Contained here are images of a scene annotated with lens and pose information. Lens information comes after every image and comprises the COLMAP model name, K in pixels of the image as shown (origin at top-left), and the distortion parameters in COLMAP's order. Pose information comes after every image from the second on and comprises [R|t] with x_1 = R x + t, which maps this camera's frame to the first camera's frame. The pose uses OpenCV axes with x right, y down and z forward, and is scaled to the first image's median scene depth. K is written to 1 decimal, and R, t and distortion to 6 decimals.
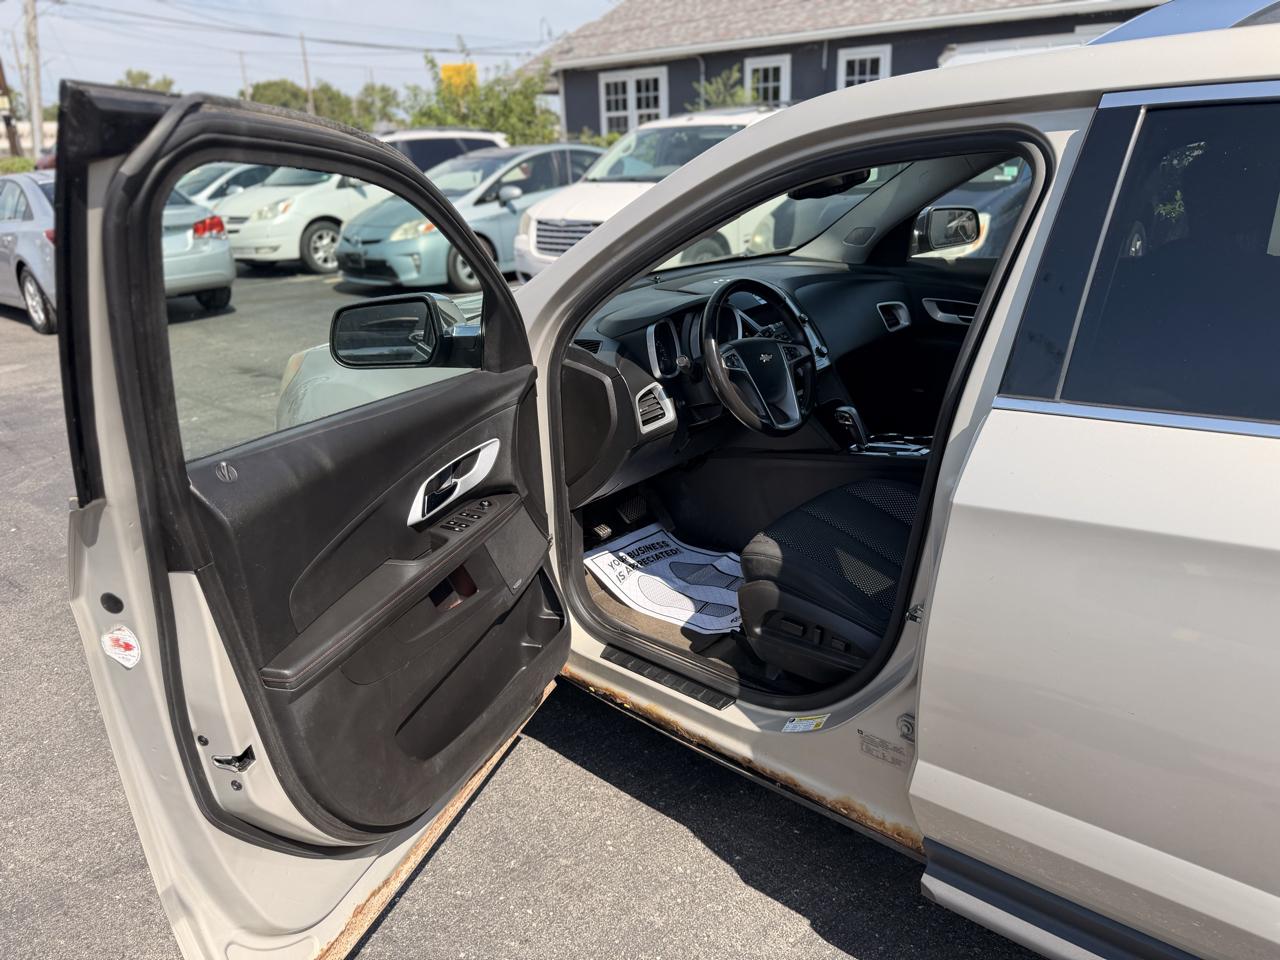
lens RADIAL K [[905.4, 0, 644.6], [0, 905.4, 485.1], [0, 0, 1]] dist [0.017558, -0.022328]
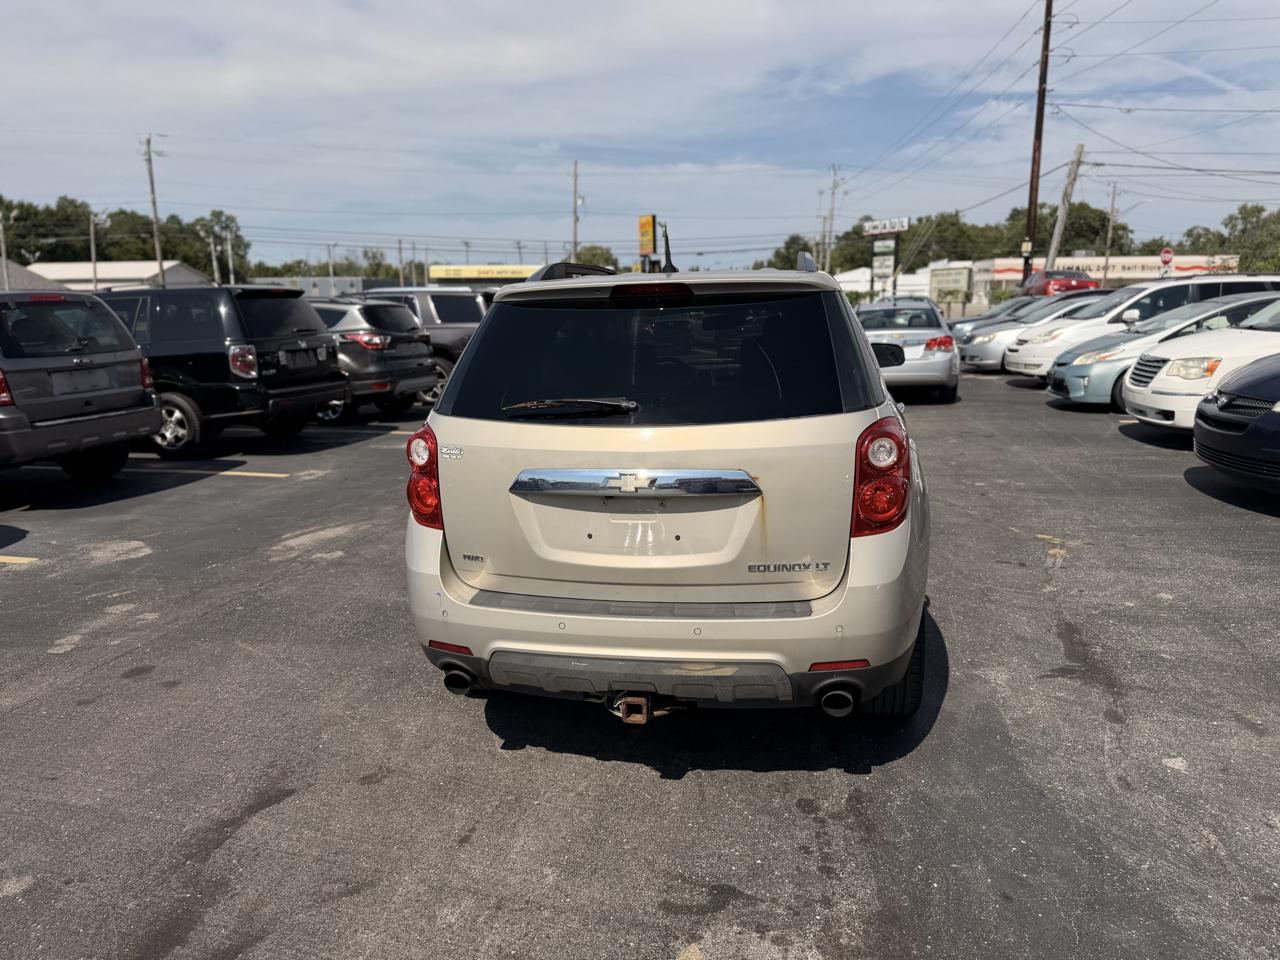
lens RADIAL K [[909.0, 0, 645.9], [0, 909.0, 466.3], [0, 0, 1]] dist [0.025951, -0.038459]
pose [[0.493407, 0.183129, -0.850302, 0.301184], [-0.309207, 0.950658, 0.025318, 0.003888], [0.812983, 0.250427, 0.525686, -0.045636]]
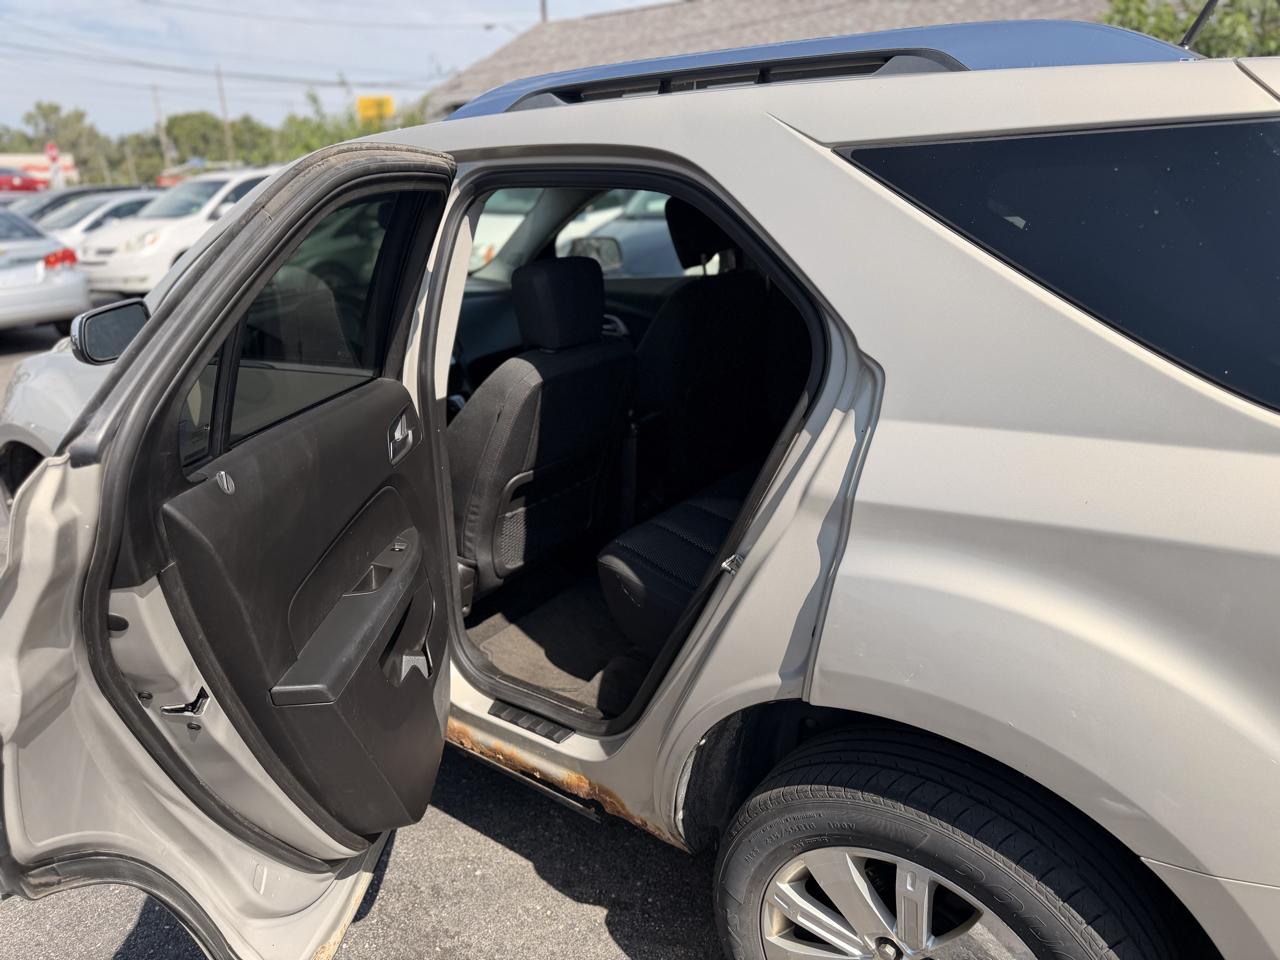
lens RADIAL K [[909.0, 0, 643.9], [0, 909.0, 479.0], [0, 0, 1]] dist [0.025951, -0.038459]
pose [[0.997415, -0.027326, 0.066463, 0.057350], [0.029708, 0.998942, -0.035116, 0.011199], [-0.065433, 0.037000, 0.997171, -0.035420]]
